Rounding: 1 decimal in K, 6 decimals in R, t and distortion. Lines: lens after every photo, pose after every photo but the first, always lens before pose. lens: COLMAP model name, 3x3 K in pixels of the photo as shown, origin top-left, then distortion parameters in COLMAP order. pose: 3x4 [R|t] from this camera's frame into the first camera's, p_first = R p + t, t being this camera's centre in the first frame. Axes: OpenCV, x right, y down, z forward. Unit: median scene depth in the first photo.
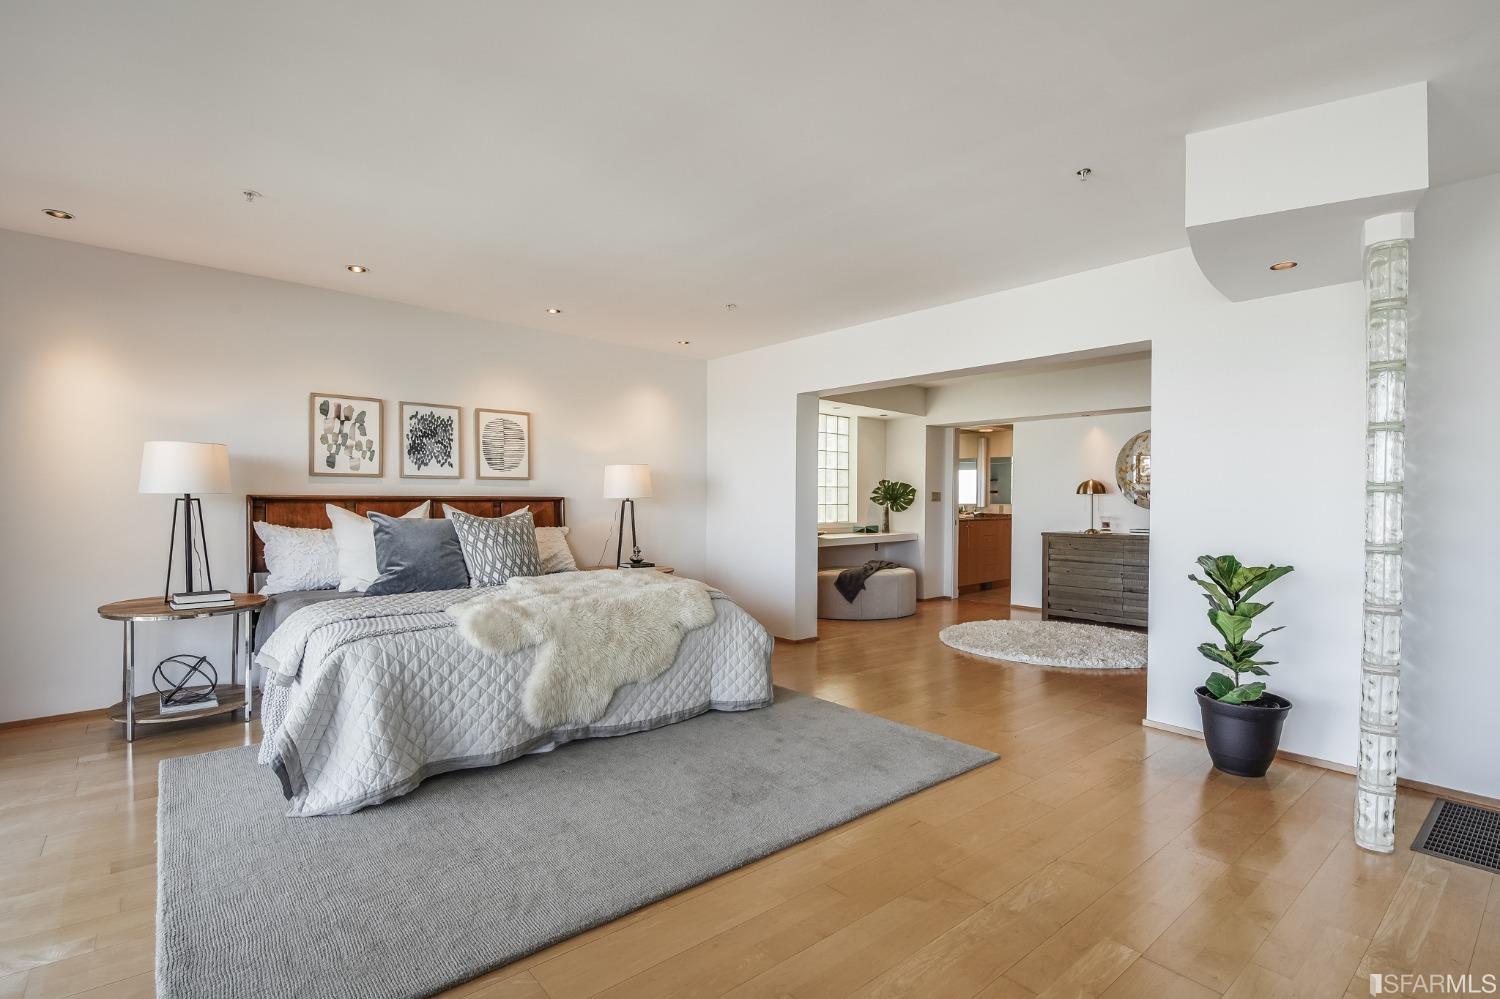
lens RADIAL K [[654.2, 0, 756.3], [0, 654.2, 500.7], [0, 0, 1]] dist [-0.000981, -0.008678]
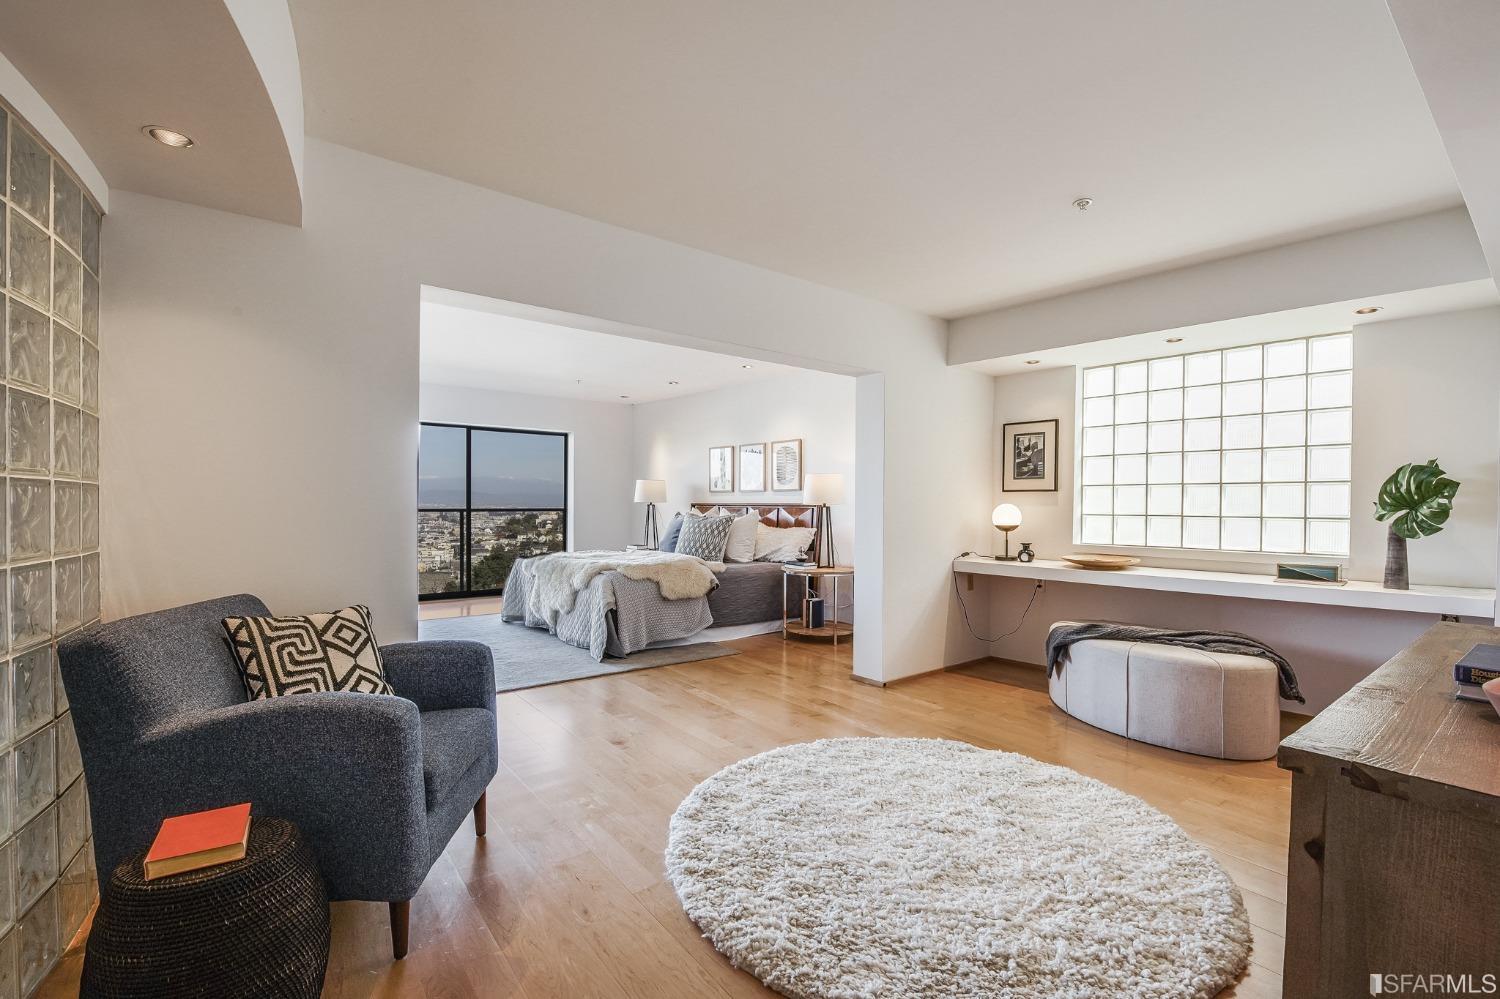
lens RADIAL K [[654.2, 0, 756.3], [0, 654.2, 500.7], [0, 0, 1]] dist [-0.000981, -0.008678]
pose [[0.018588, -0.014078, -0.999728, 0.903714], [-0.011437, 0.999832, -0.014292, 0.007092], [0.999762, 0.011699, 0.018423, 0.864607]]
